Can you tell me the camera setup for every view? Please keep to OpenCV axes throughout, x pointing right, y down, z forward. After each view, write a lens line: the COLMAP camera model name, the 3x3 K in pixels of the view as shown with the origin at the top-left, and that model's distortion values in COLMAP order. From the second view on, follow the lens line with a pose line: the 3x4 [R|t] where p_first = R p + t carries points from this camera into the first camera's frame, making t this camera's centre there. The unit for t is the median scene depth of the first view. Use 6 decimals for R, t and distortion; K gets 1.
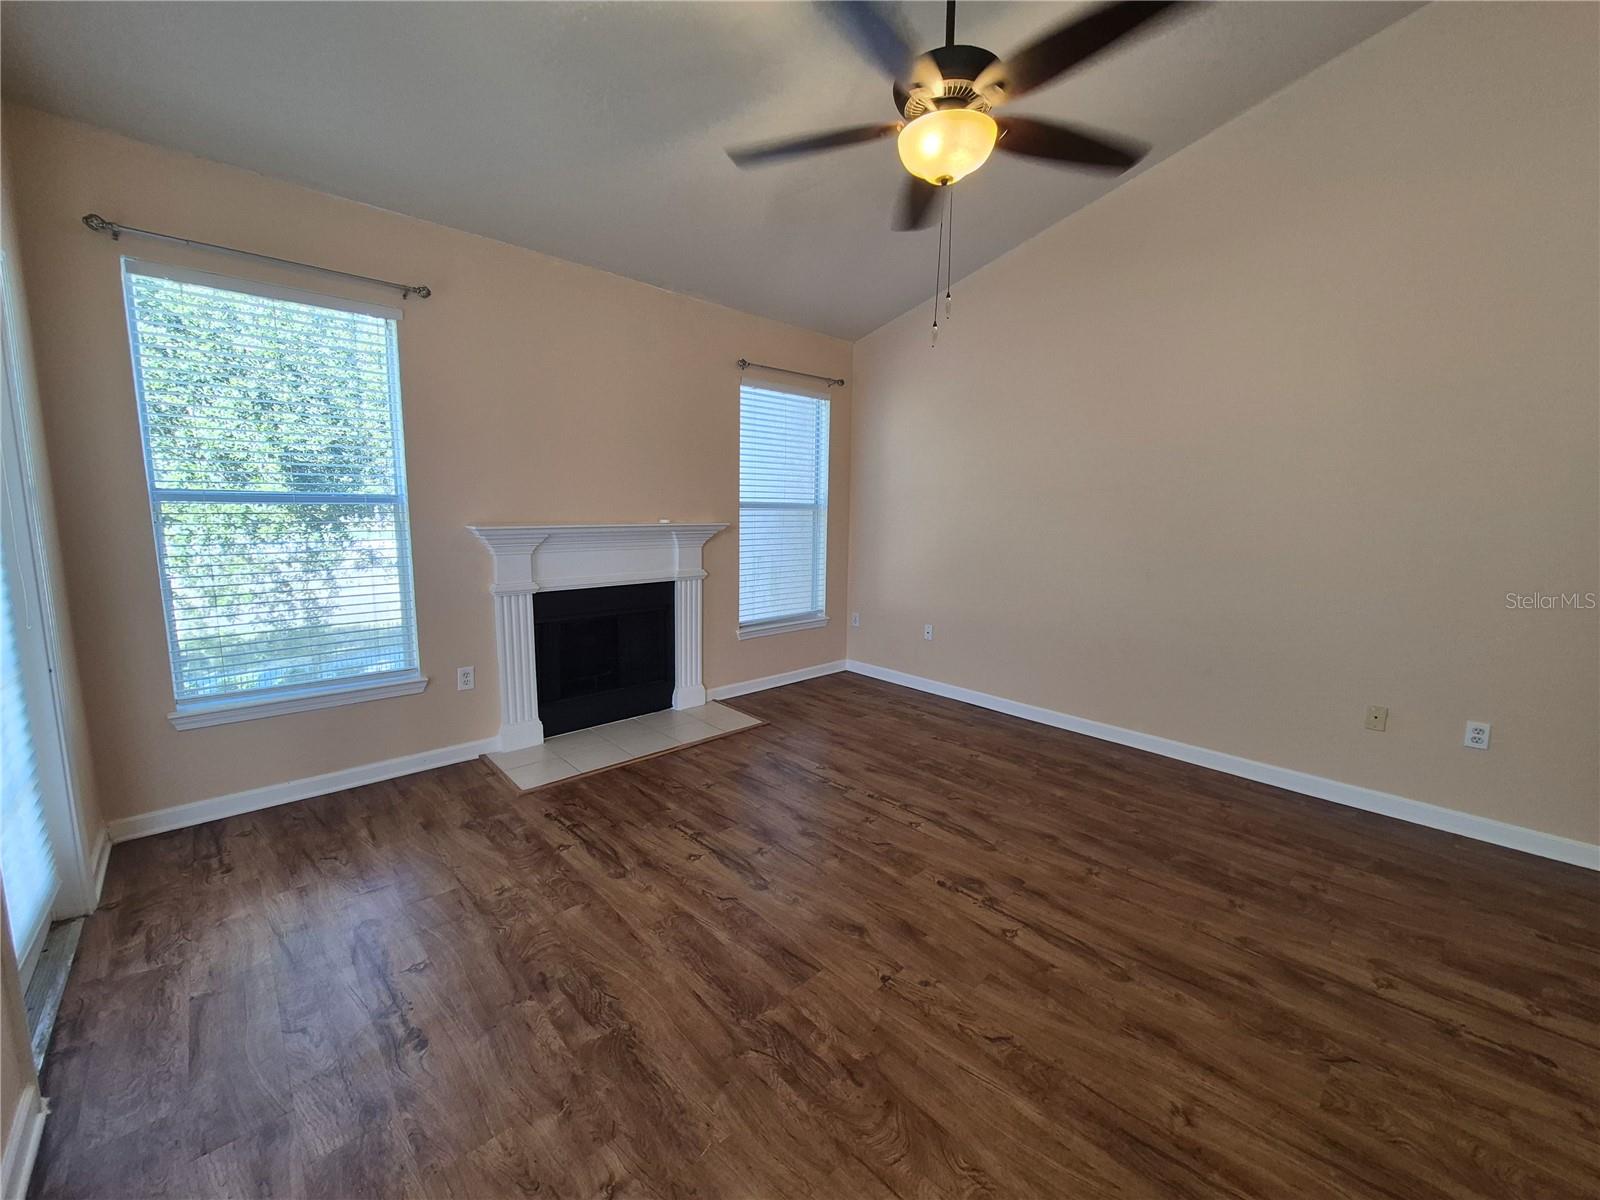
lens RADIAL K [[624.8, 0, 792.3], [0, 624.8, 596.7], [0, 0, 1]] dist [0.006832, -0.003421]
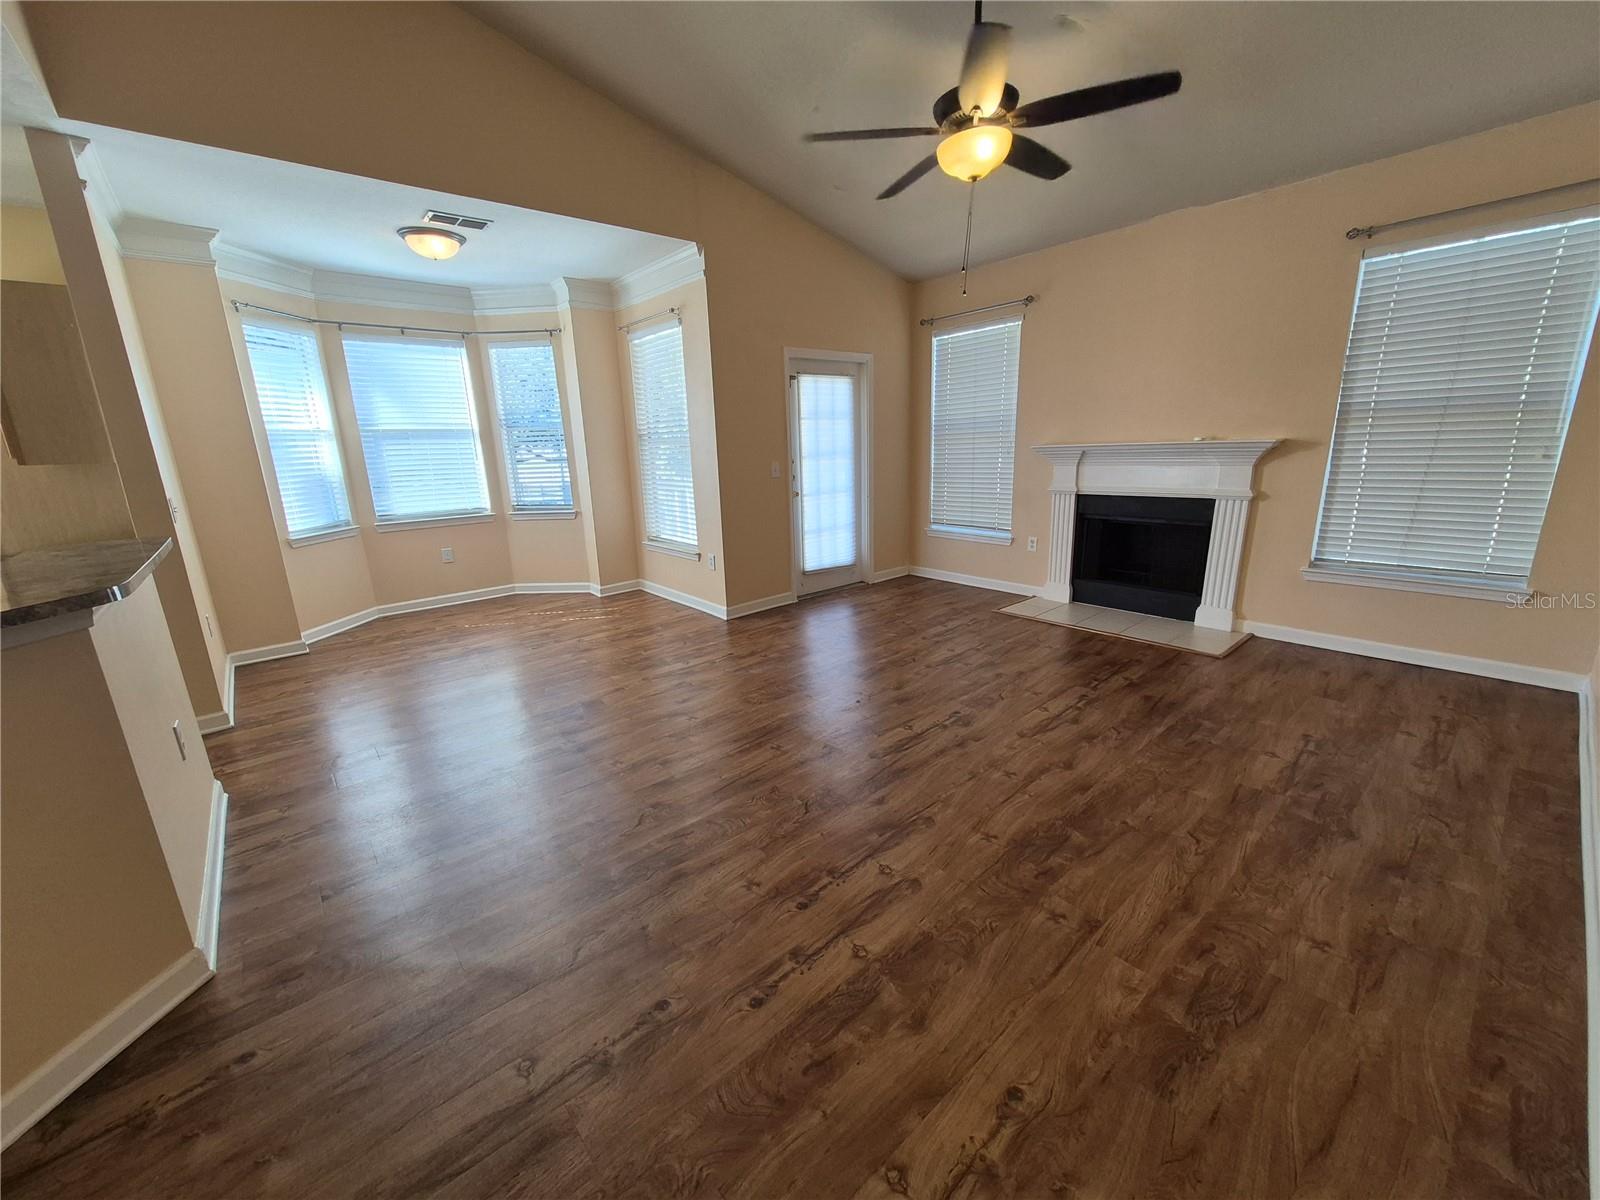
lens RADIAL K [[624.8, 0, 799.5], [0, 624.8, 593.9], [0, 0, 1]] dist [0.006832, -0.003421]
pose [[-0.037076, 0.226832, -0.973228, 1.269982], [-0.104046, 0.967728, 0.229514, -0.058009], [0.993881, 0.109770, -0.012279, 0.539784]]
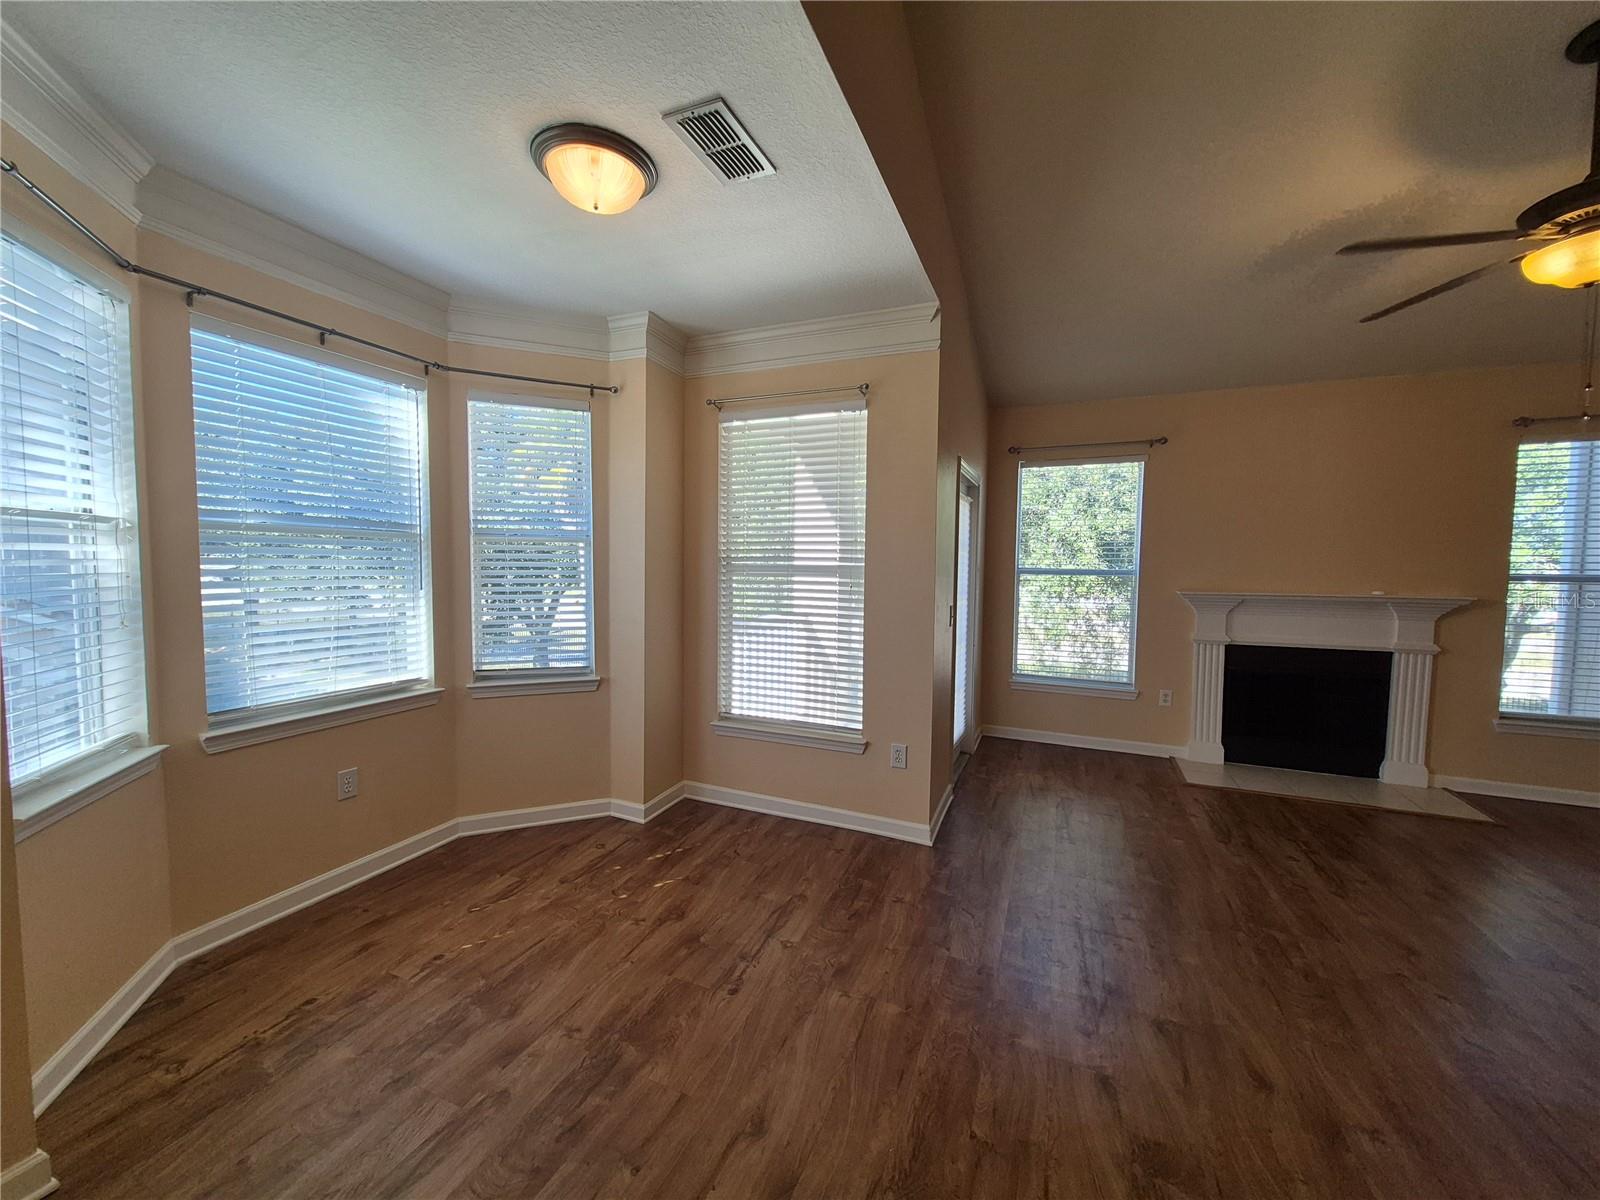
lens RADIAL K [[624.8, 0, 802.7], [0, 624.8, 598.4], [0, 0, 1]] dist [0.006832, -0.003421]
pose [[0.414527, 0.044501, -0.908948, 0.492579], [-0.130211, 0.991427, -0.010844, 0.035042], [0.900673, 0.122850, 0.416768, -0.421897]]
